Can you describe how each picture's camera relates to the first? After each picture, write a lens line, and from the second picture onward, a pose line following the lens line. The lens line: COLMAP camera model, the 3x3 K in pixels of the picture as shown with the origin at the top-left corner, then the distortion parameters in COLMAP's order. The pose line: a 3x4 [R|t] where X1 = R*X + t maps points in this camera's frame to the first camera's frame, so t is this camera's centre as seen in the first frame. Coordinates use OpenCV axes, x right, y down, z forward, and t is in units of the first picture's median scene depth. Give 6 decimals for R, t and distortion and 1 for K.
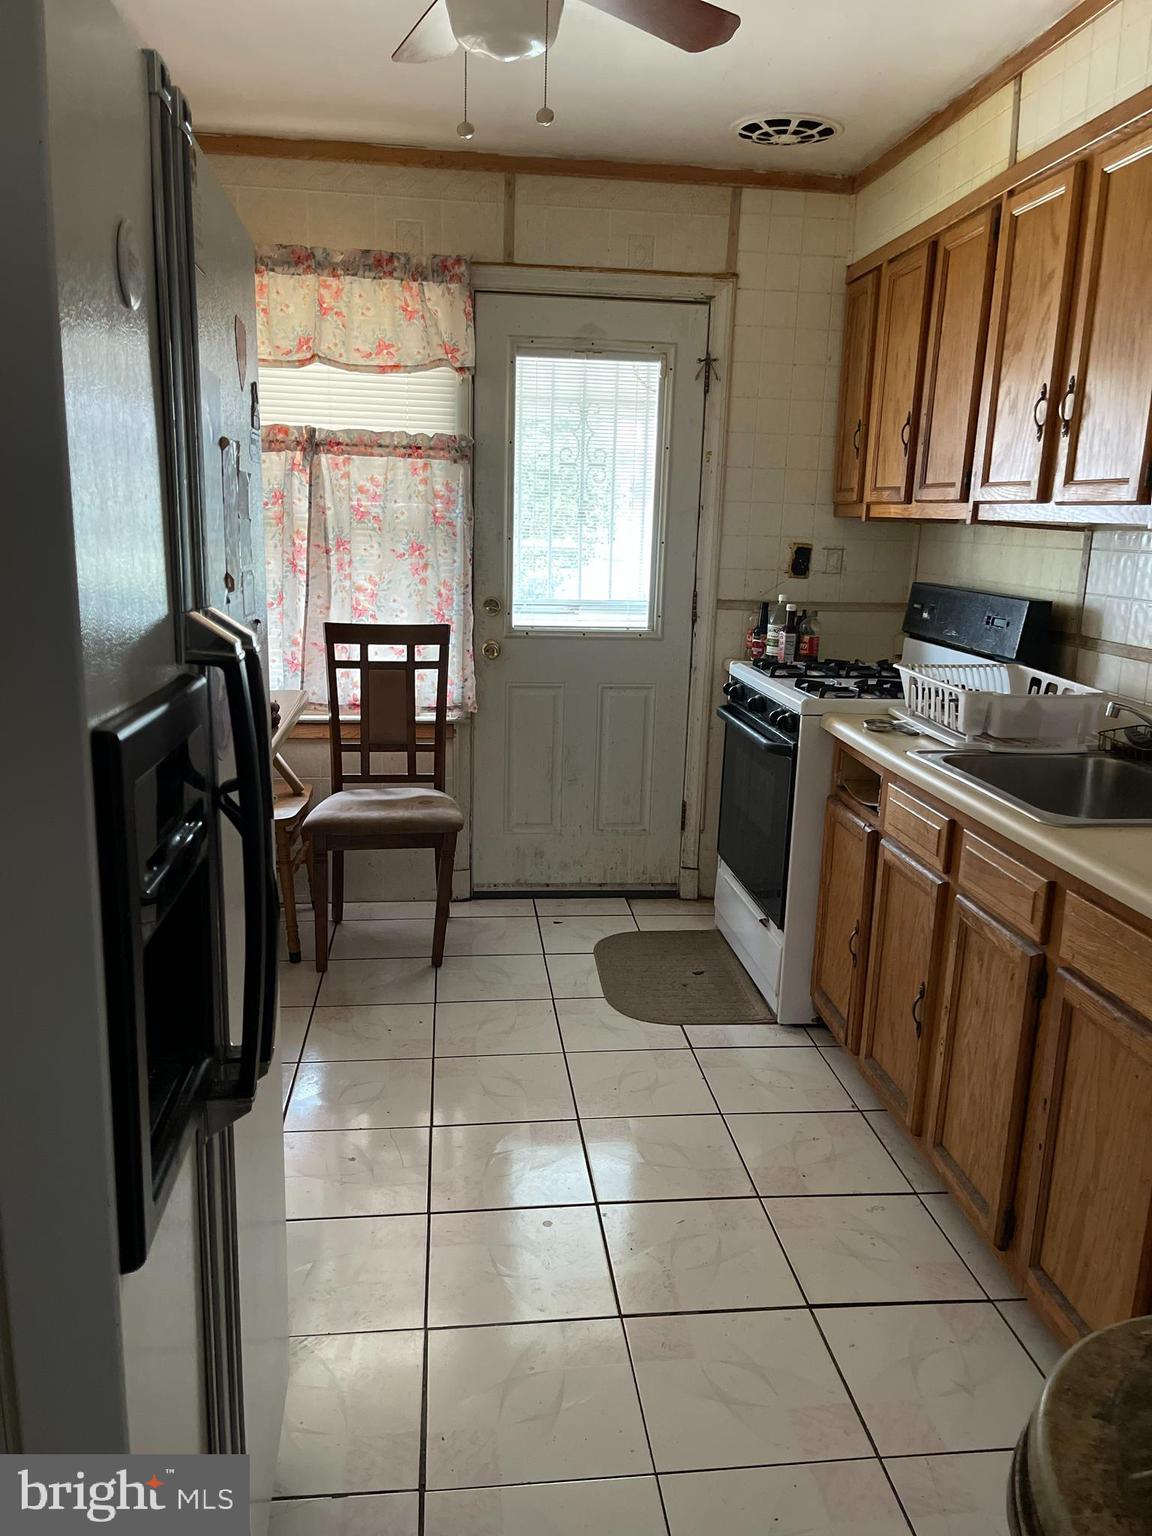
lens RADIAL K [[1161.7, 0, 585.4], [0, 1161.7, 783.4], [0, 0, 1]] dist [0.054112, -0.064406]
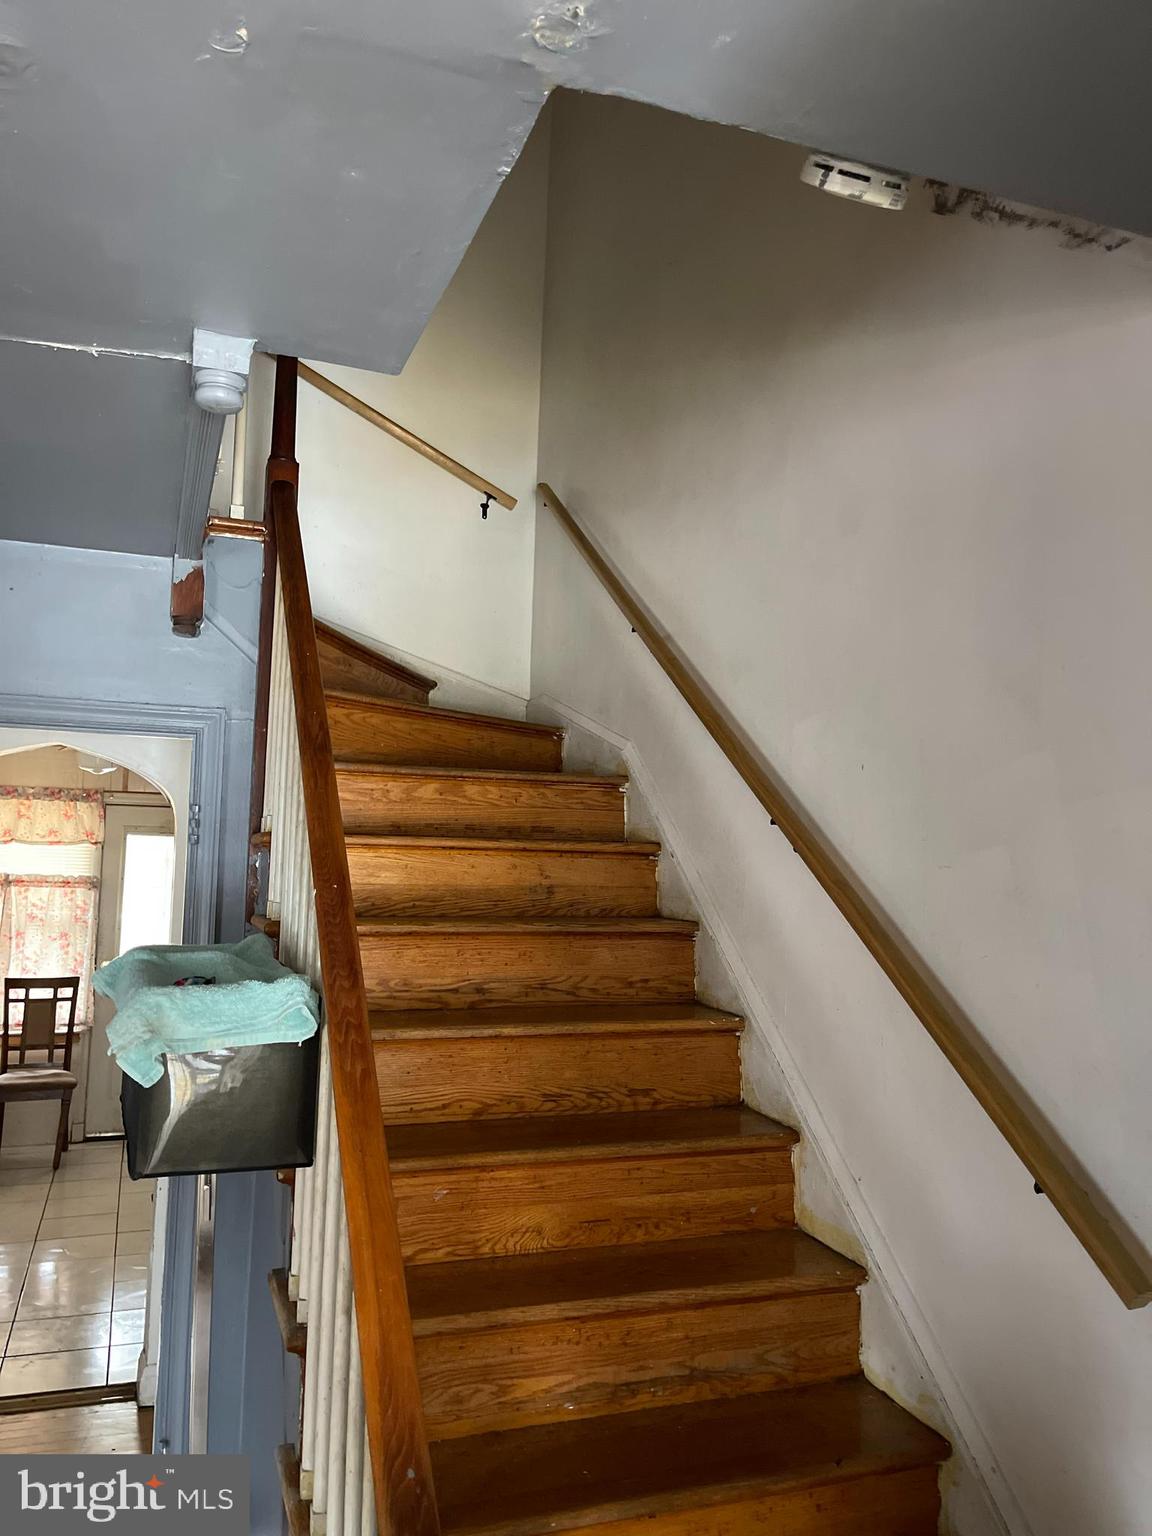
lens RADIAL K [[1161.7, 0, 572.1], [0, 1161.7, 772.3], [0, 0, 1]] dist [0.054112, -0.064406]
pose [[0.971484, 0.014666, 0.236650, 0.193691], [0.061368, 0.948522, -0.310708, 0.177477], [-0.229025, 0.316371, 0.920574, -0.967098]]
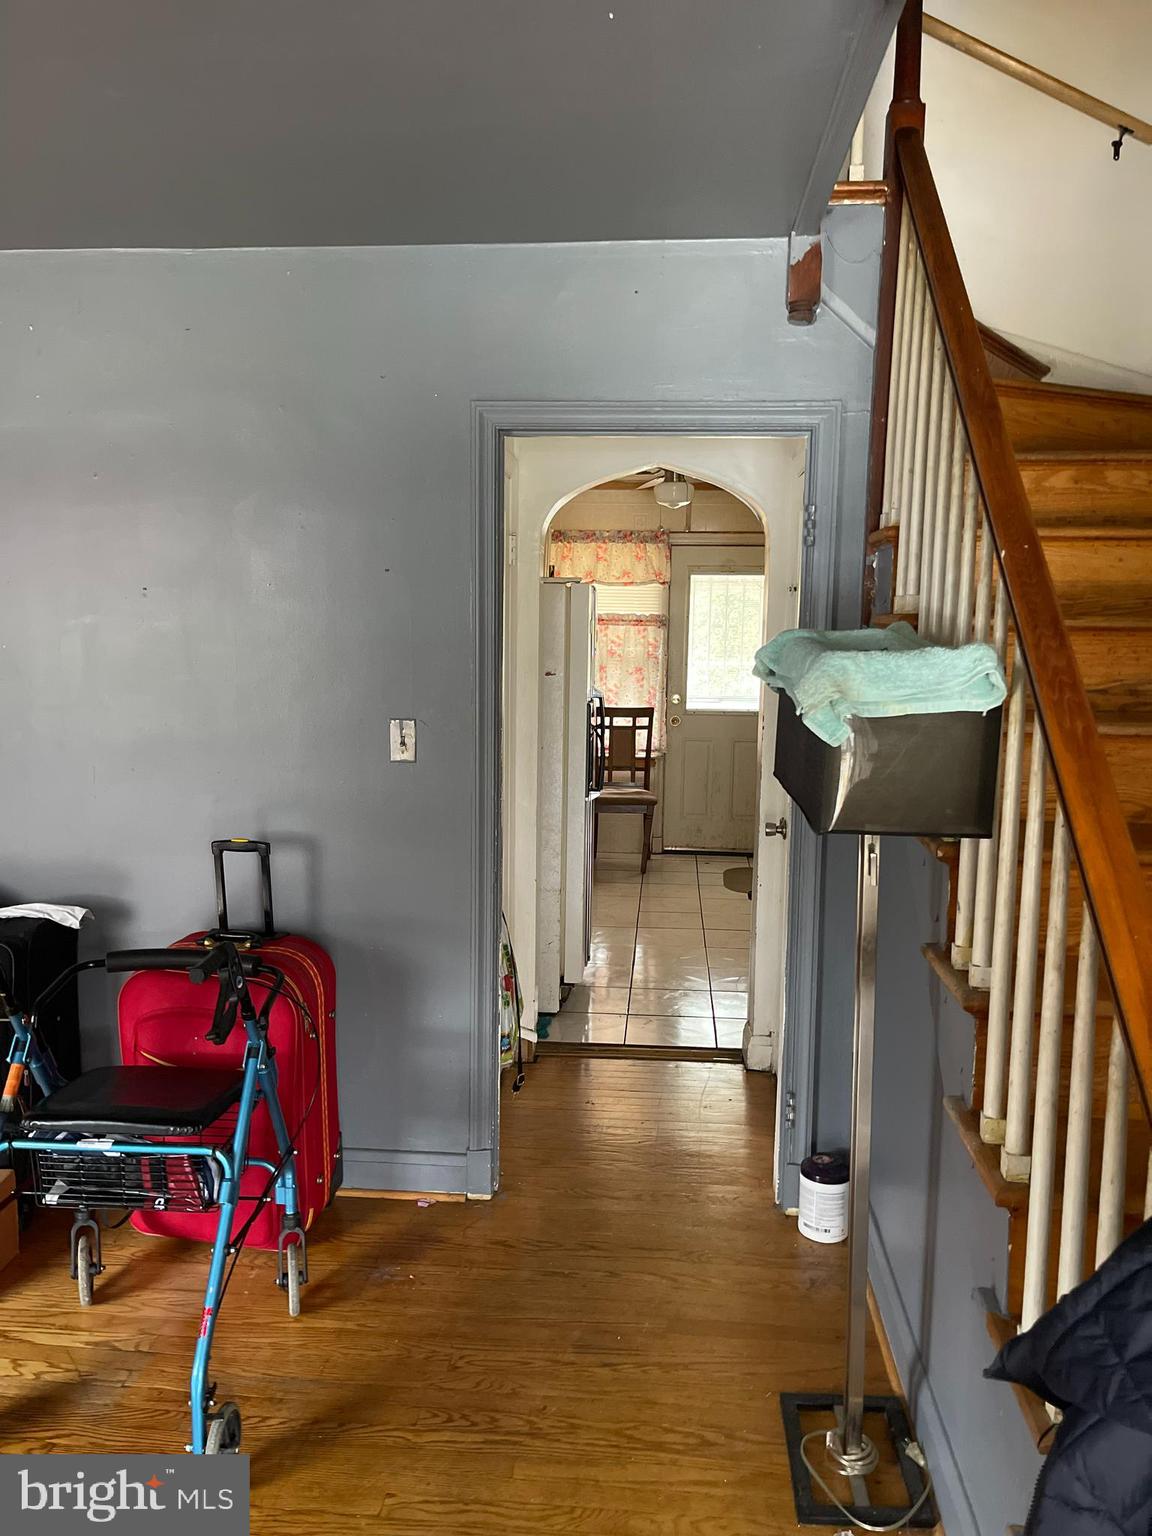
lens RADIAL K [[1161.7, 0, 581.4], [0, 1161.7, 782.8], [0, 0, 1]] dist [0.054112, -0.064406]
pose [[0.982521, 0.012675, -0.185720, 0.130893], [-0.033270, 0.993572, -0.108203, 0.209348], [0.183154, 0.112491, 0.976627, -0.941104]]
